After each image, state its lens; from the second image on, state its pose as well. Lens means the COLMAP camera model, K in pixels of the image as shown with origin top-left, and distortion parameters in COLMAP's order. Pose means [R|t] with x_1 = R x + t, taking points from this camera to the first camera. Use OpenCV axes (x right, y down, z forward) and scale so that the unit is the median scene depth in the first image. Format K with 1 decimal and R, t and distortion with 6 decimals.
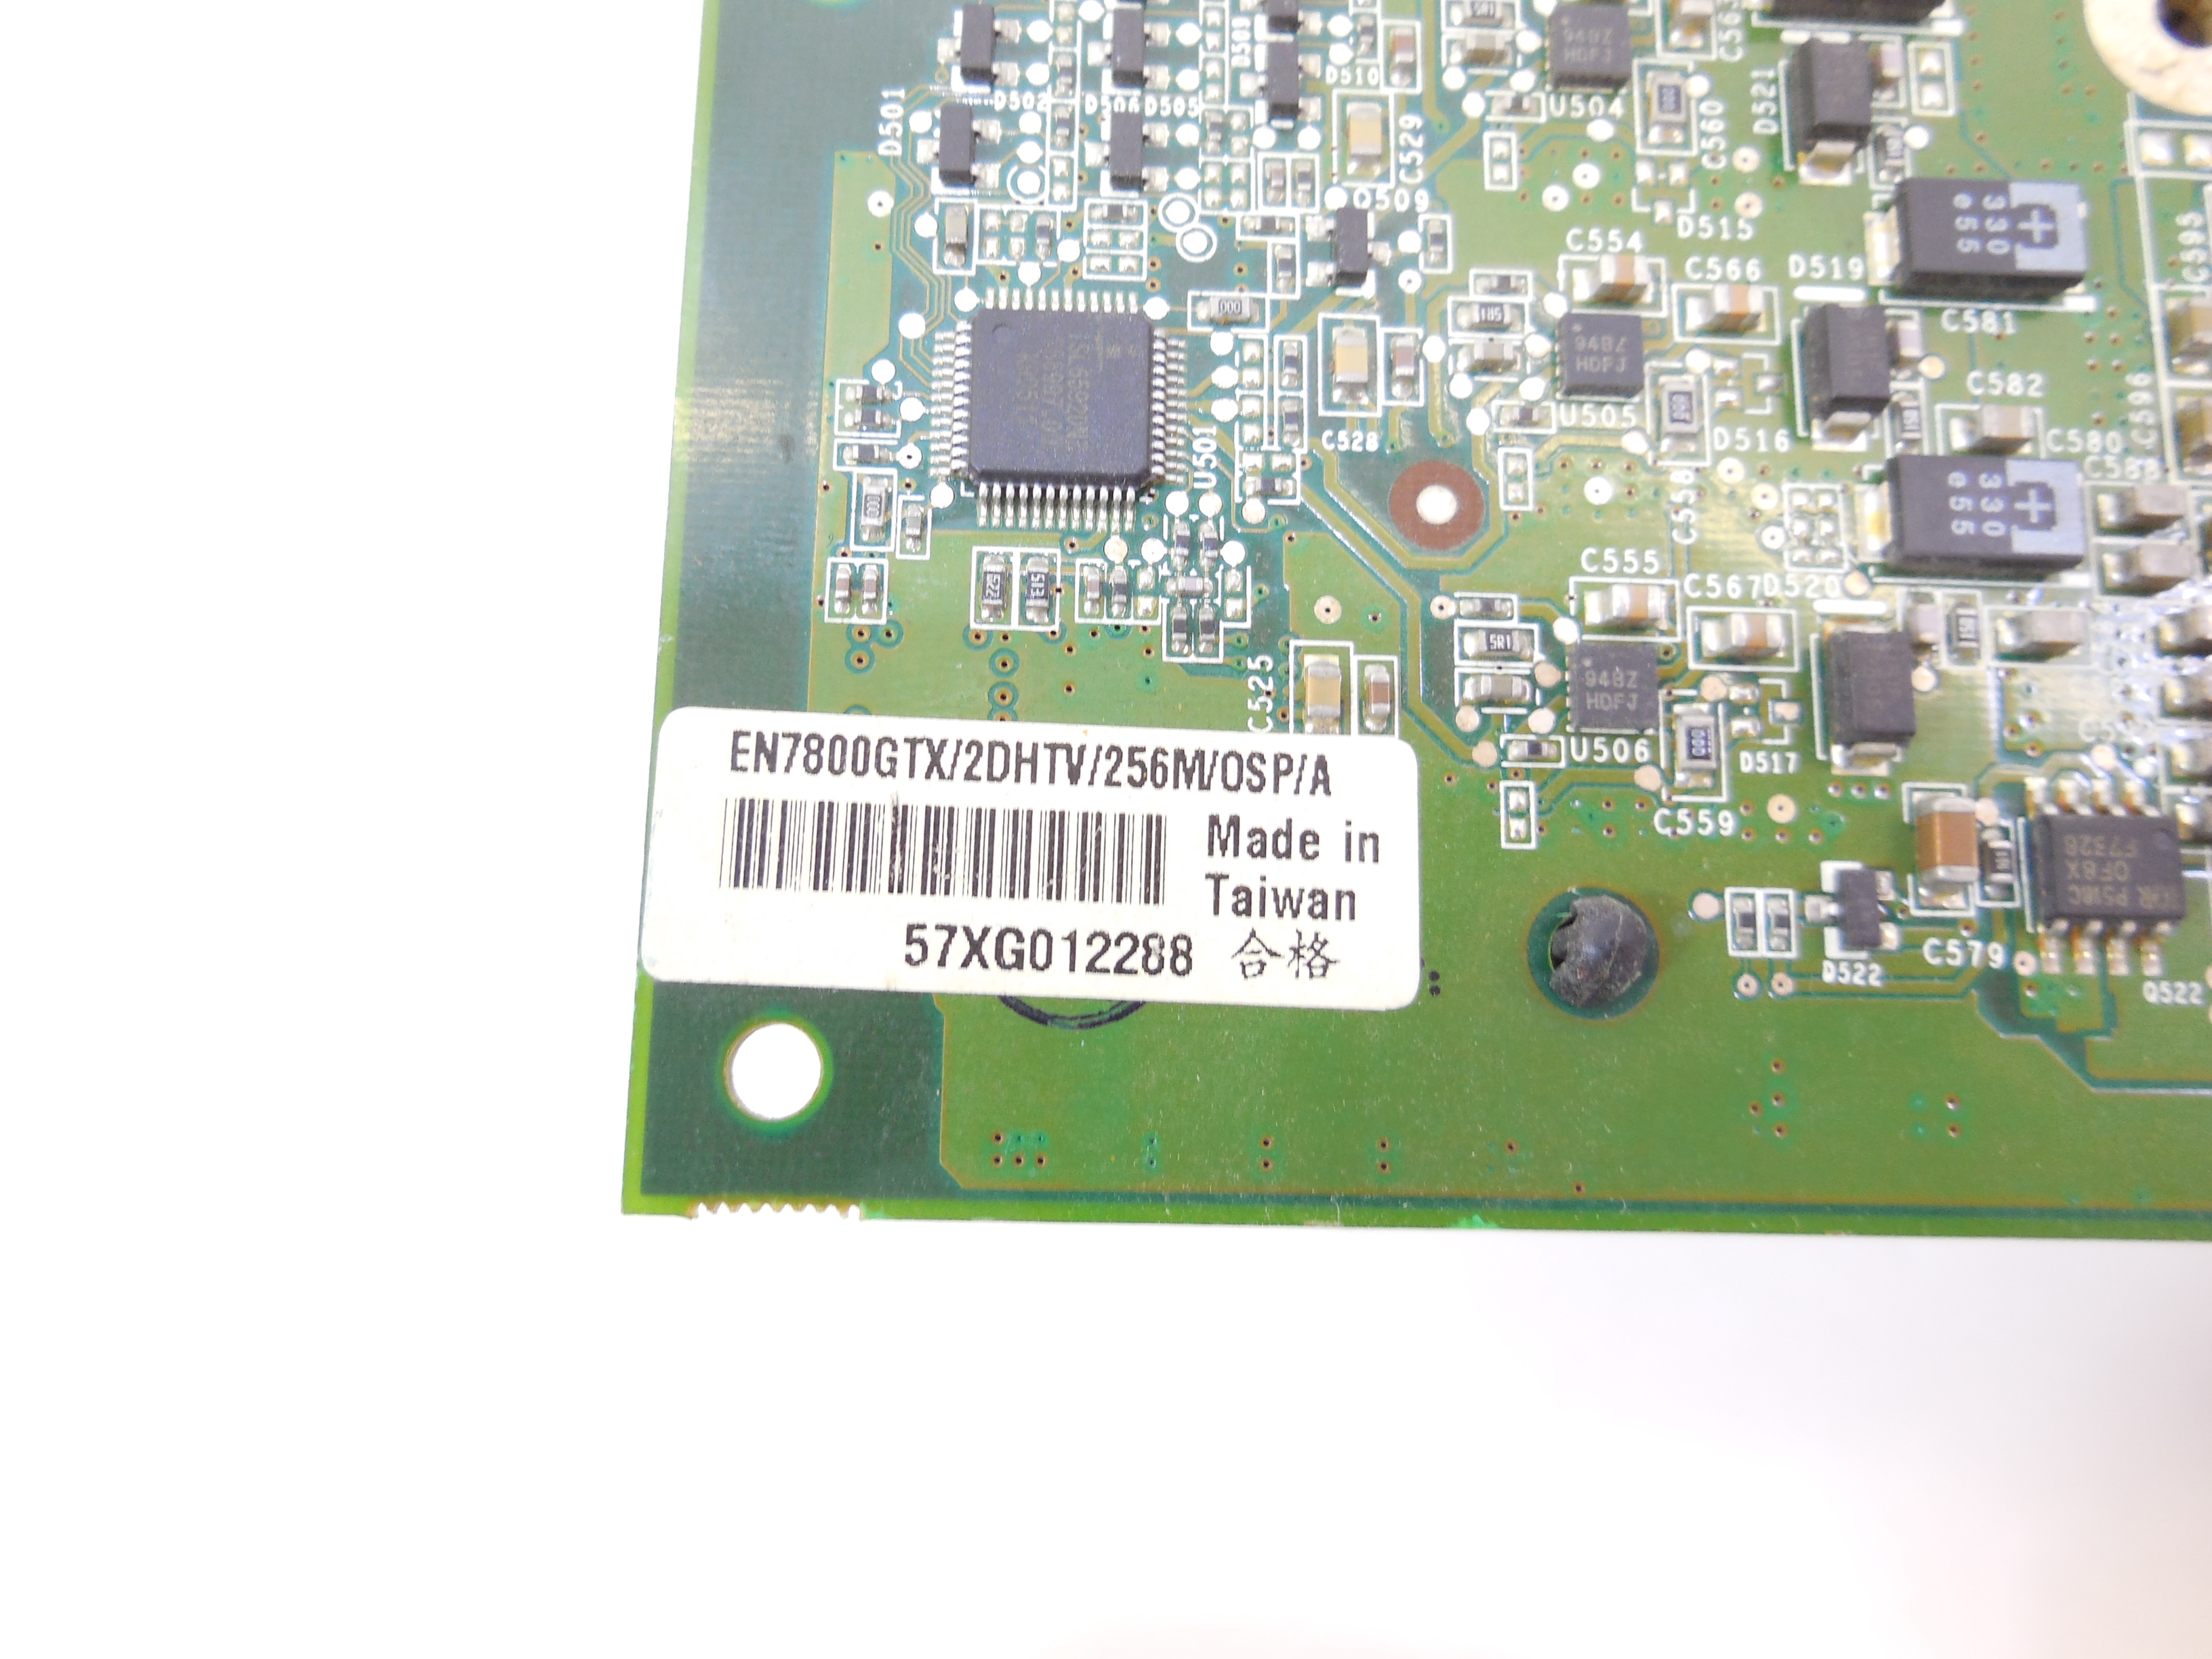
lens RADIAL K [[1600.6, 0, 1104.6], [0, 1600.6, 834.9], [0, 0, 1]] dist [-0.005276, -0.004605]
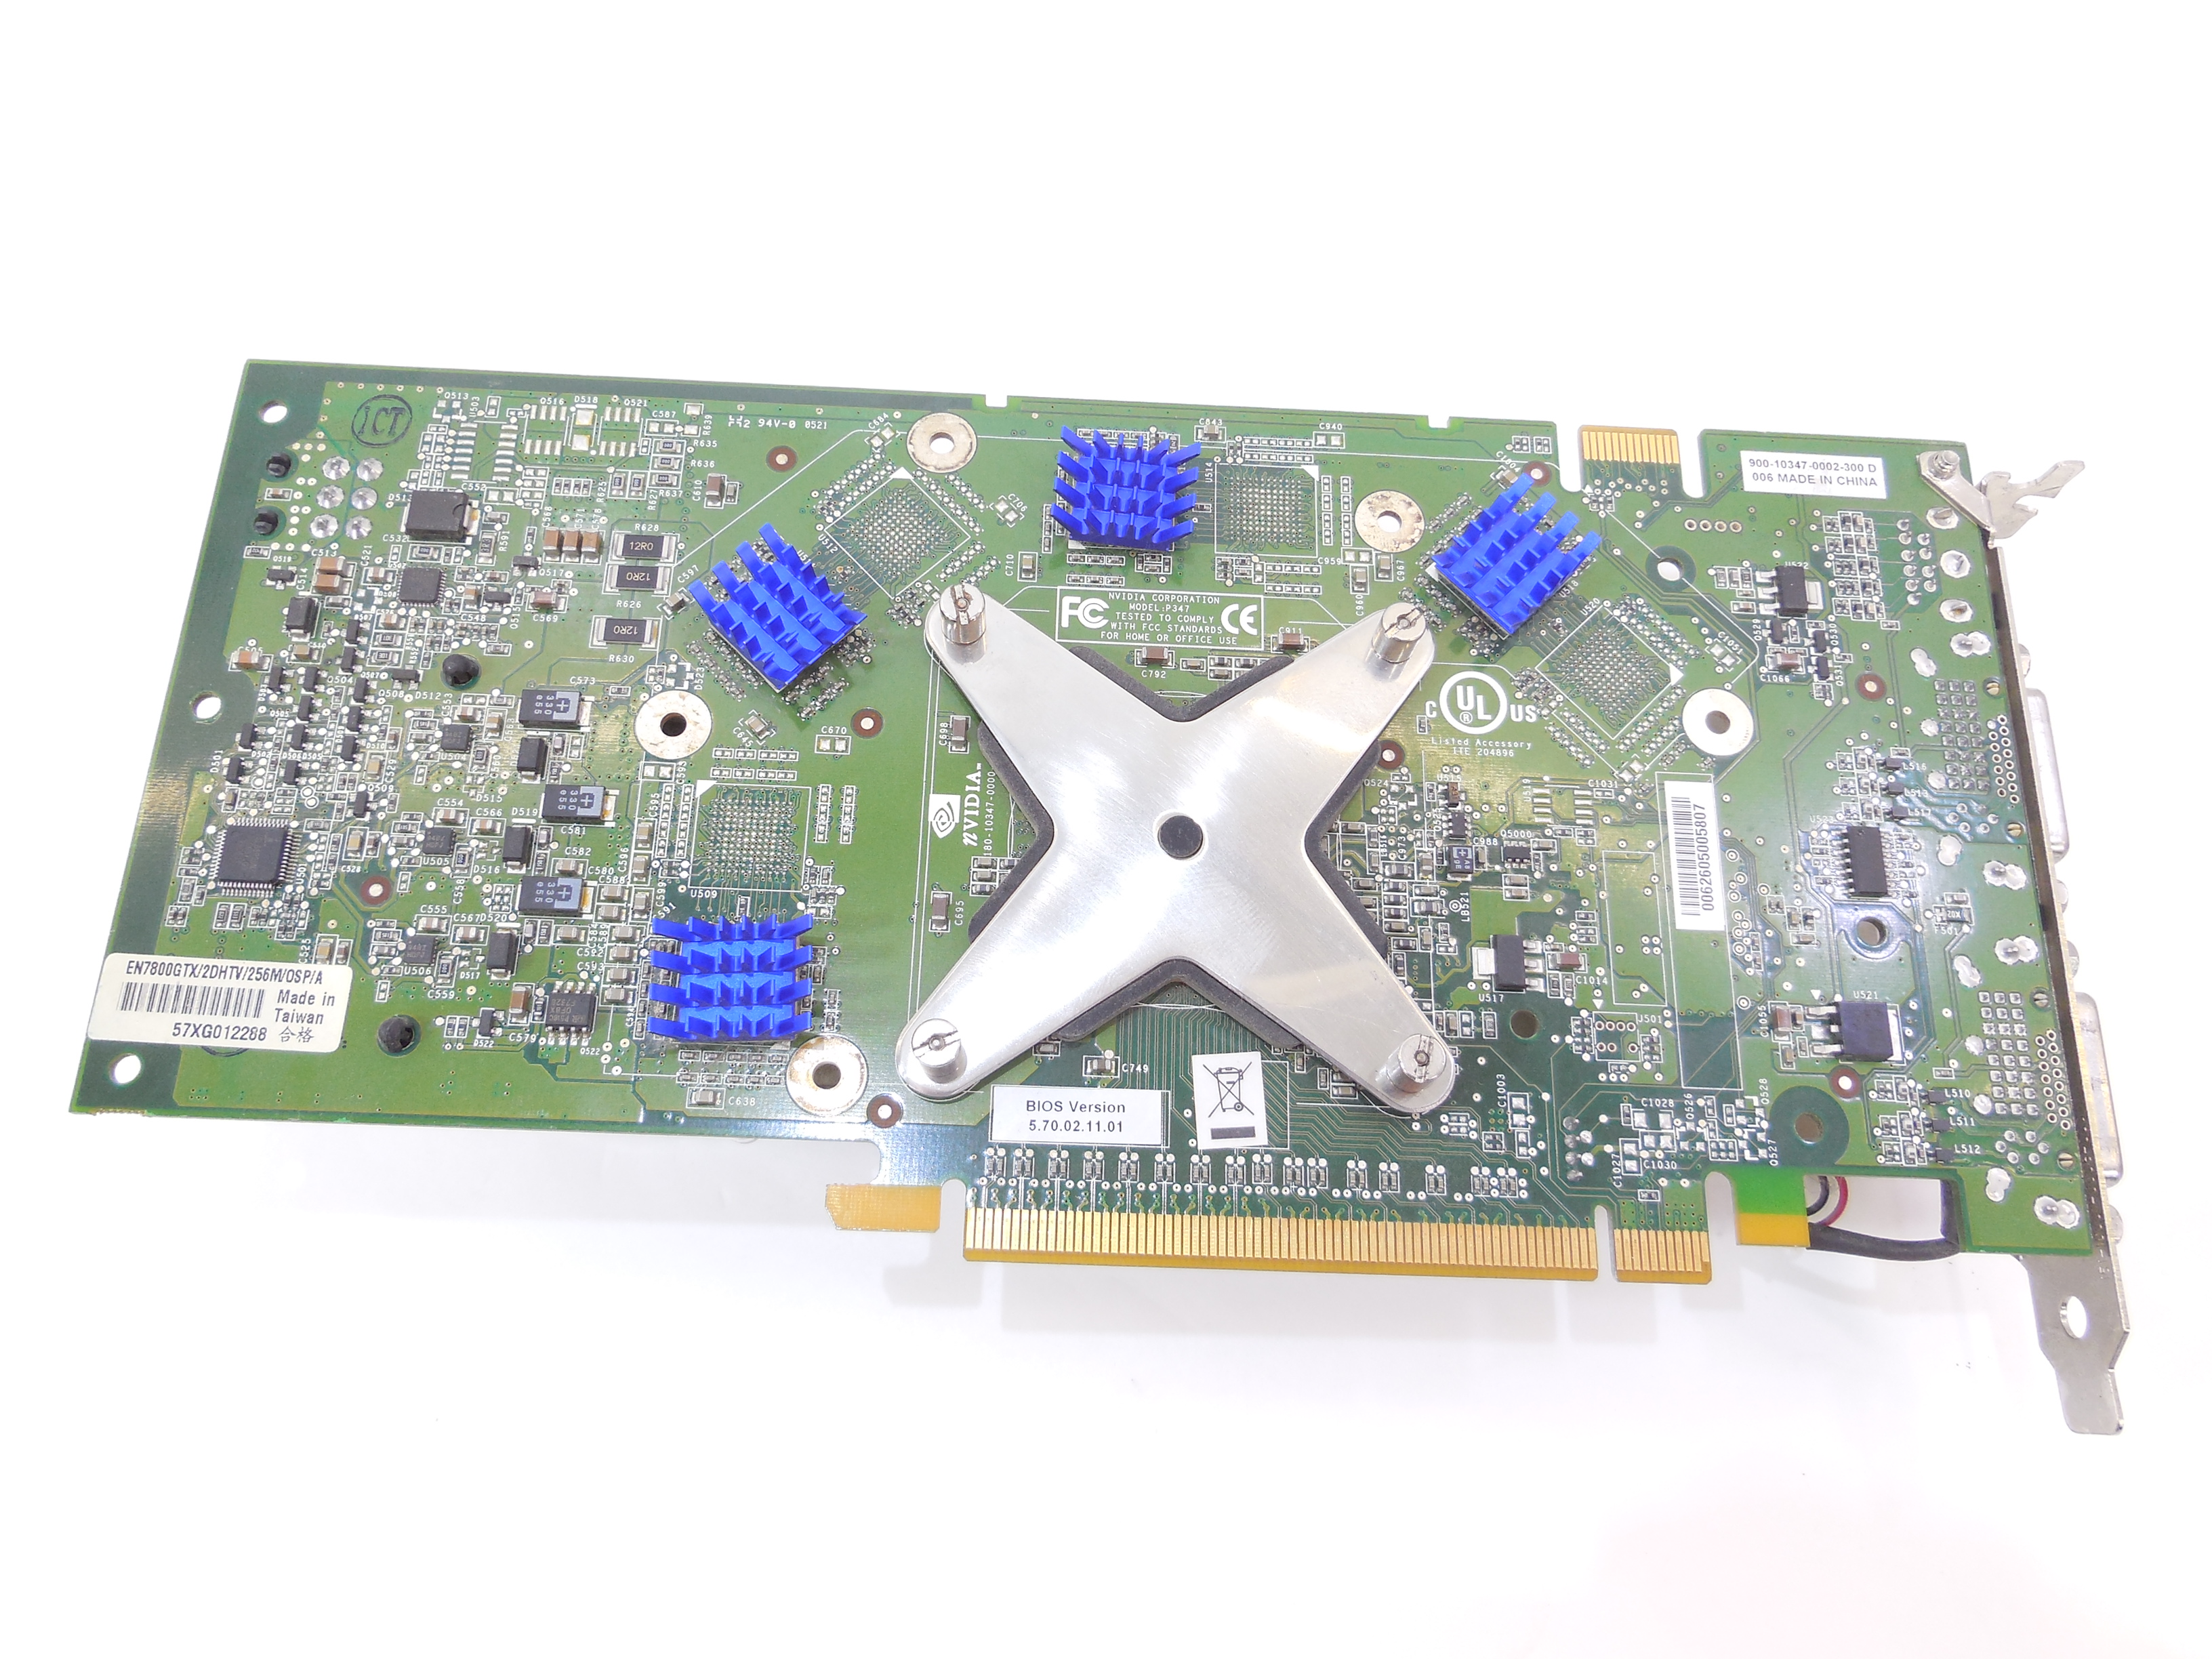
lens RADIAL K [[1600.6, 0, 1107.0], [0, 1600.6, 826.6], [0, 0, 1]] dist [-0.005276, -0.004605]
pose [[0.999854, 0.012932, 0.011146, 1.582303], [-0.010920, 0.986272, -0.164770, 0.163449], [-0.013123, 0.164624, 0.986269, -2.068083]]
